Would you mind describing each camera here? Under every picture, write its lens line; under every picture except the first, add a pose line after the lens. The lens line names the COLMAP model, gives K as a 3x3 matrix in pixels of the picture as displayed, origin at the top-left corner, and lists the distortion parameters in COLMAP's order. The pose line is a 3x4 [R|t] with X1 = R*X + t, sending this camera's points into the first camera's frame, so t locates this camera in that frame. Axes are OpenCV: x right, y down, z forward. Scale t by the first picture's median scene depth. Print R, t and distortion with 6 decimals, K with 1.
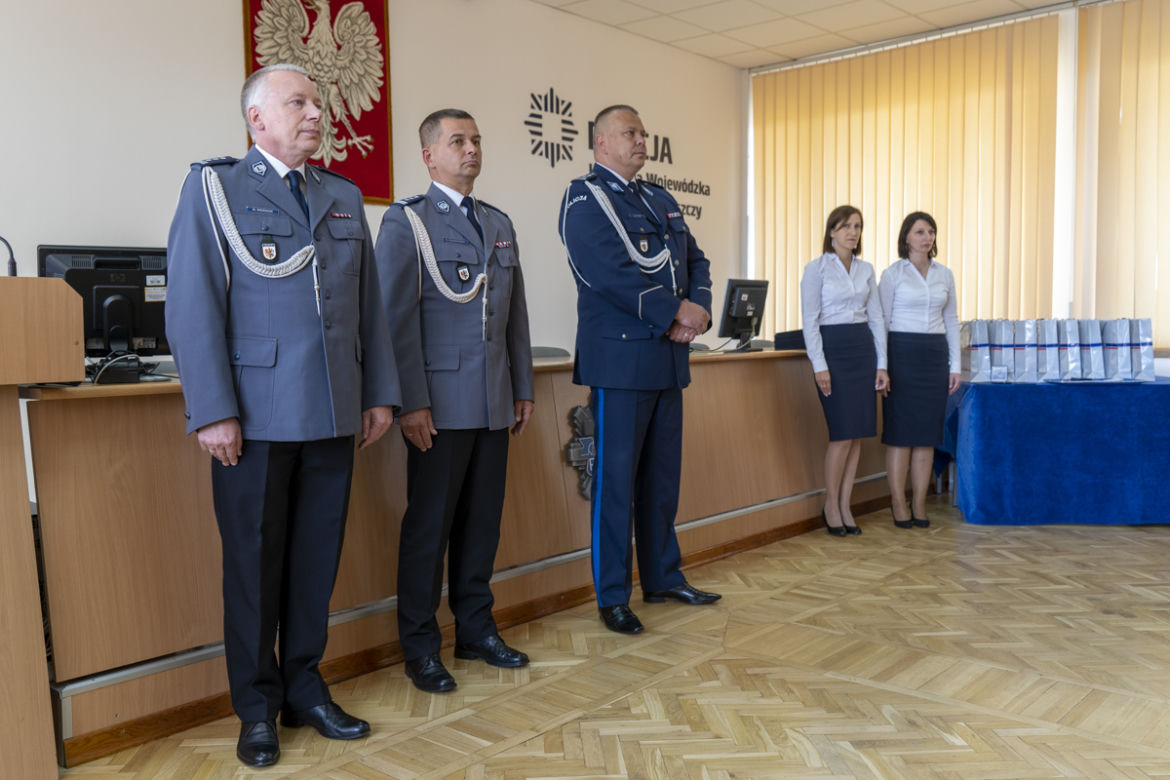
lens RADIAL K [[1045.6, 0, 585.0], [0, 1045.6, 390.0], [0, 0, 1]] dist [0.007008, 0.008406]
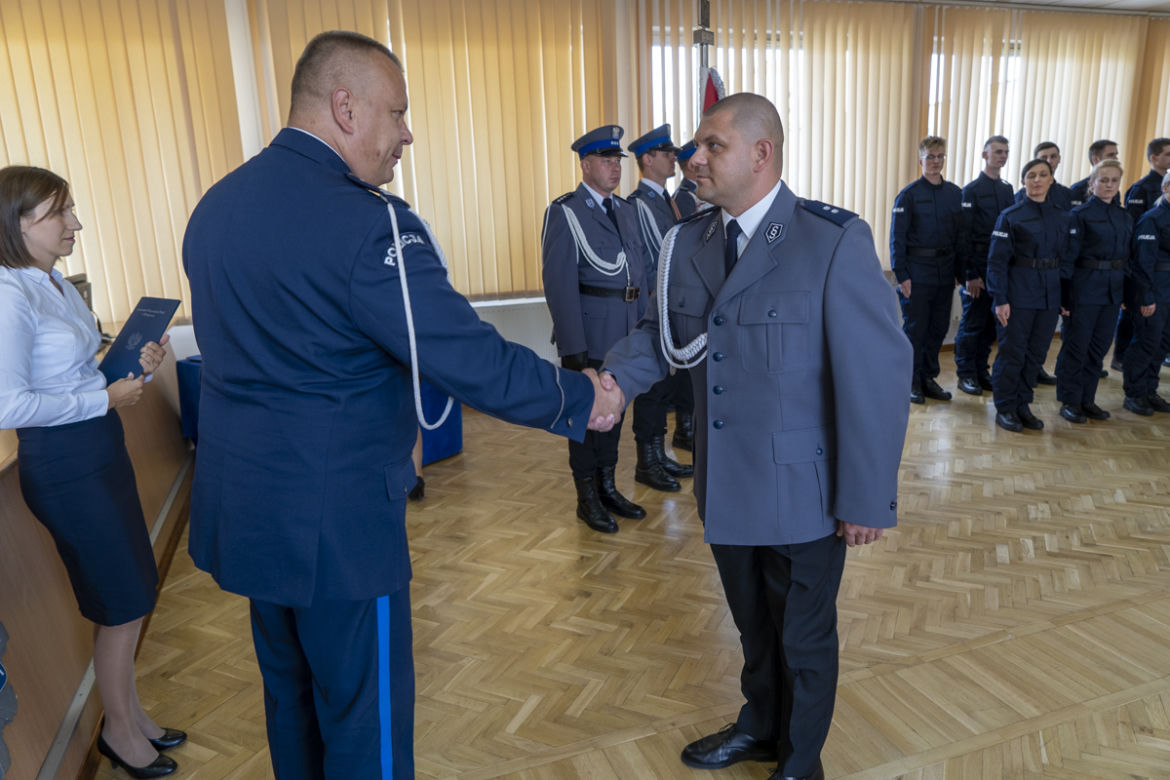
lens RADIAL K [[775.6, 0, 577.8], [0, 775.6, 393.3], [0, 0, 1]] dist [-0.020455, -0.003293]
pose [[0.488941, -0.214775, 0.845463, -0.096819], [0.083598, 0.976292, 0.199664, -0.113169], [-0.868302, -0.026945, 0.495304, 0.432828]]
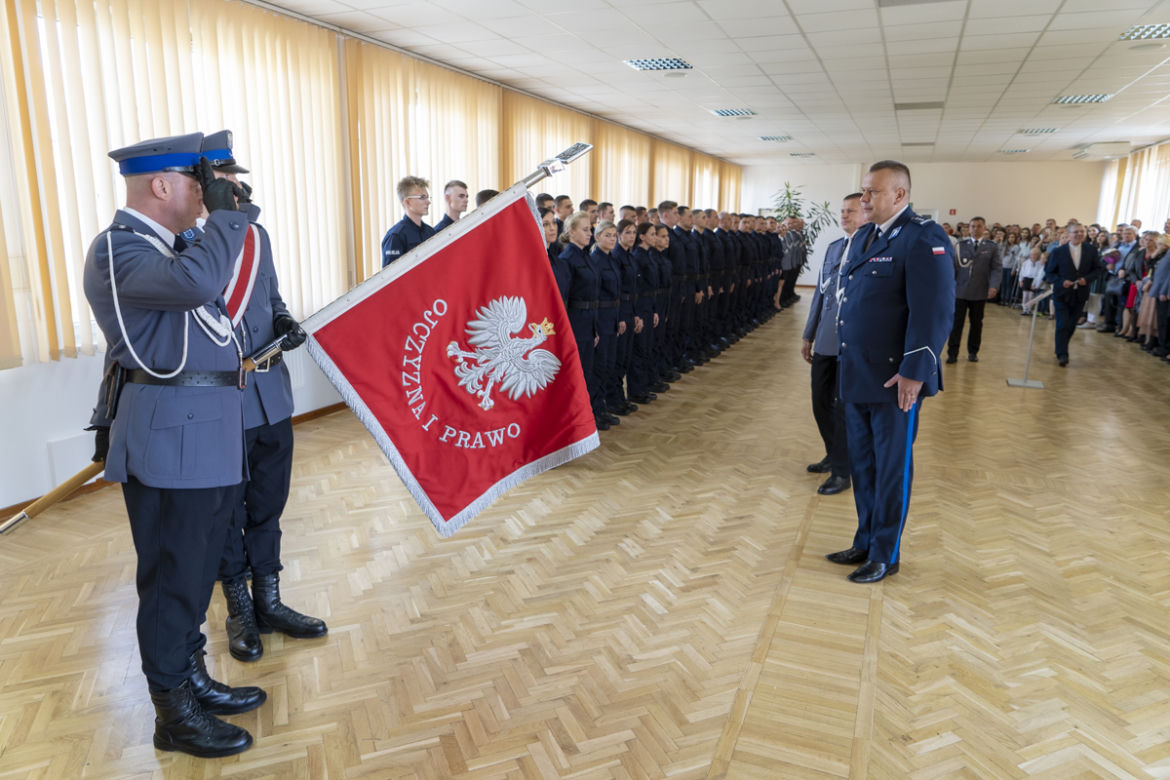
lens RADIAL K [[782.0, 0, 585.0], [0, 782.0, 390.0], [0, 0, 1]] dist [-0.013527, 0.000672]
pose [[-0.336865, -0.186004, 0.922998, 0.045980], [0.049388, 0.975452, 0.214600, -0.139673], [-0.940257, 0.117877, -0.319409, 0.681554]]
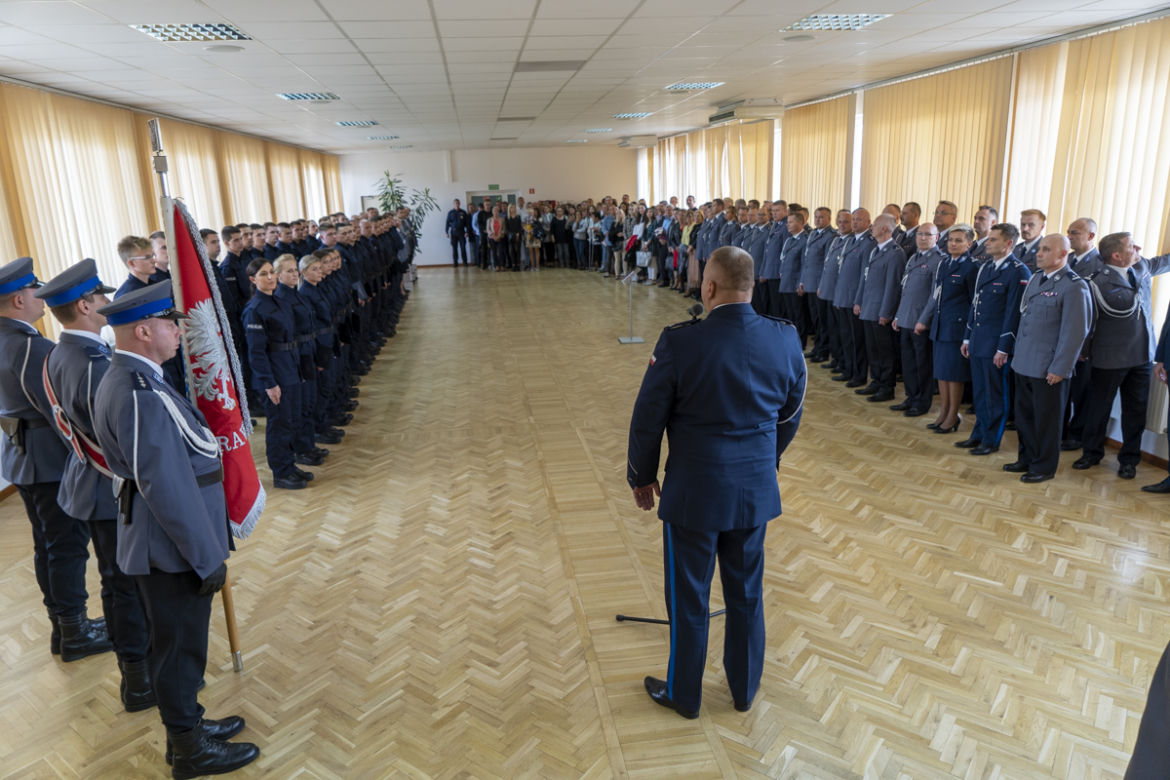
lens RADIAL K [[775.6, 0, 577.8], [0, 775.6, 393.3], [0, 0, 1]] dist [-0.020455, -0.003293]
pose [[-0.758164, -0.126486, 0.639679, -0.024657], [0.087086, 0.952576, 0.291573, -0.252932], [-0.646223, 0.276767, -0.711193, 0.941624]]
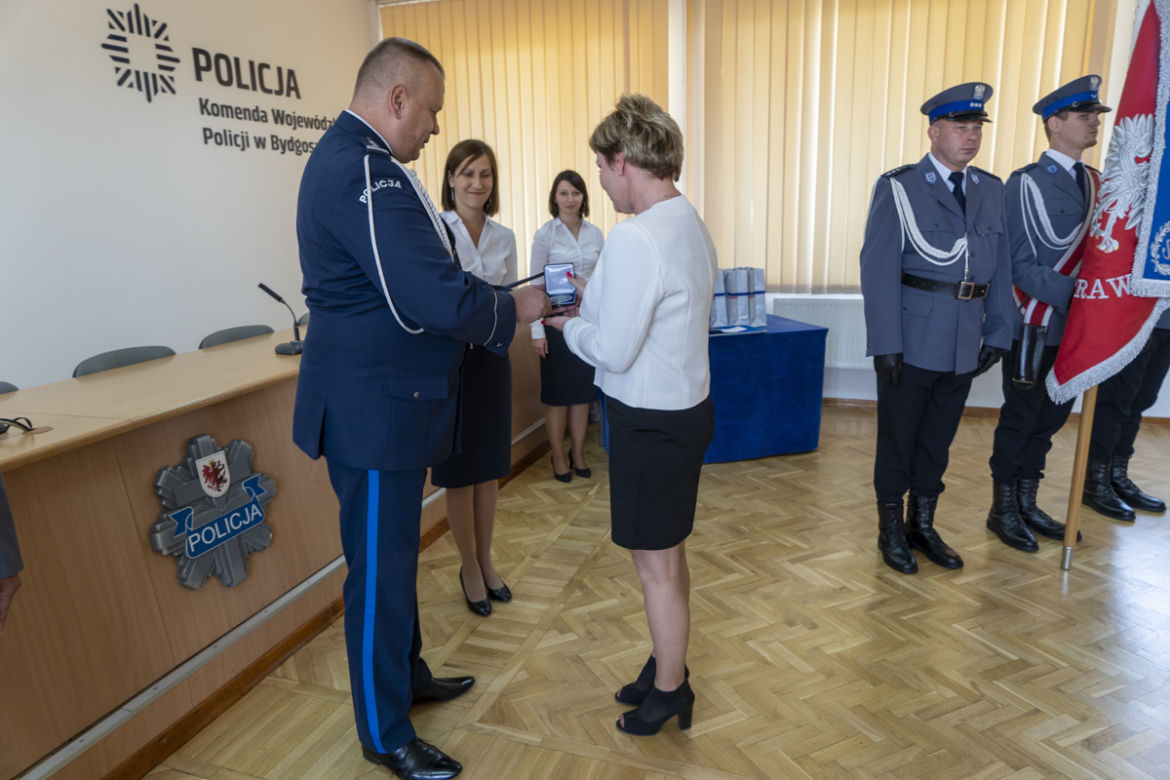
lens RADIAL K [[775.6, 0, 577.8], [0, 775.6, 393.3], [0, 0, 1]] dist [-0.020455, -0.003293]
pose [[0.928991, -0.097069, 0.357146, 0.058550], [0.037013, 0.984522, 0.171307, -0.091201], [-0.368247, -0.145923, 0.918205, 0.324620]]
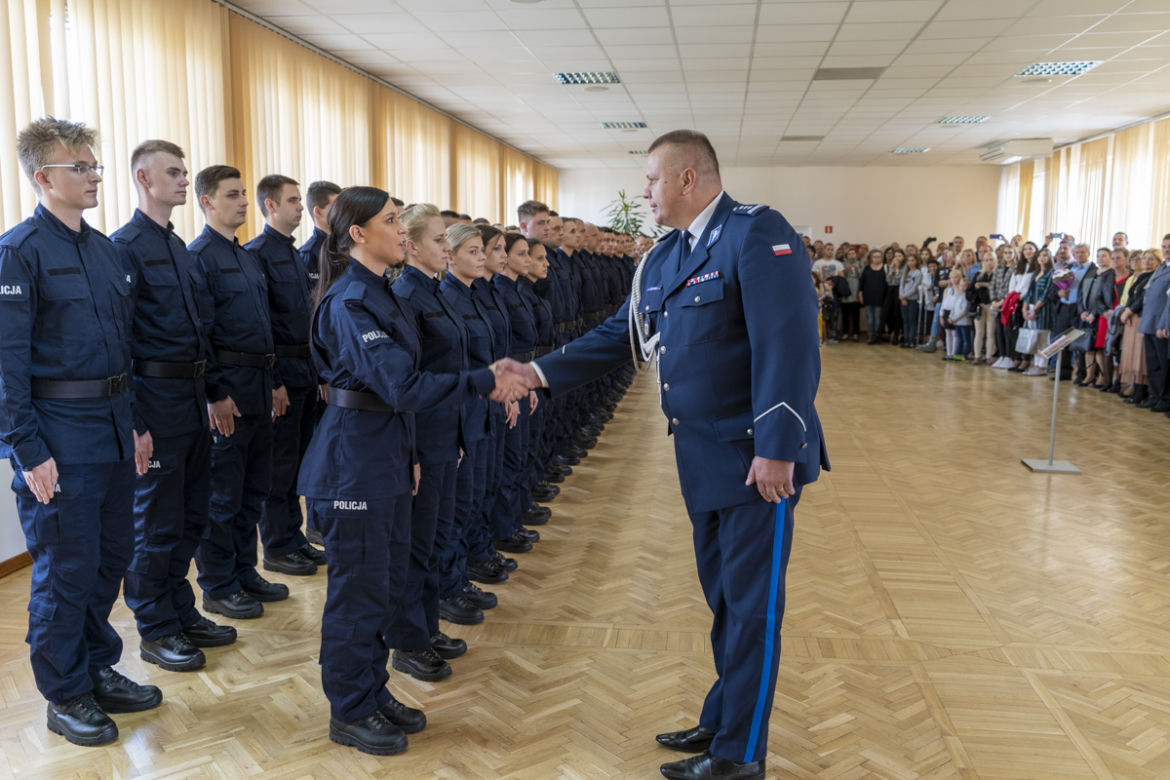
lens RADIAL K [[1012.2, 0, 578.6], [0, 1012.2, 382.8], [0, 0, 1]] dist [-0.003200, -0.006138]
pose [[-0.556780, -0.093339, 0.825399, 0.442339], [0.053751, 0.987536, 0.147932, -0.125344], [-0.828919, 0.126732, -0.544823, 0.623074]]
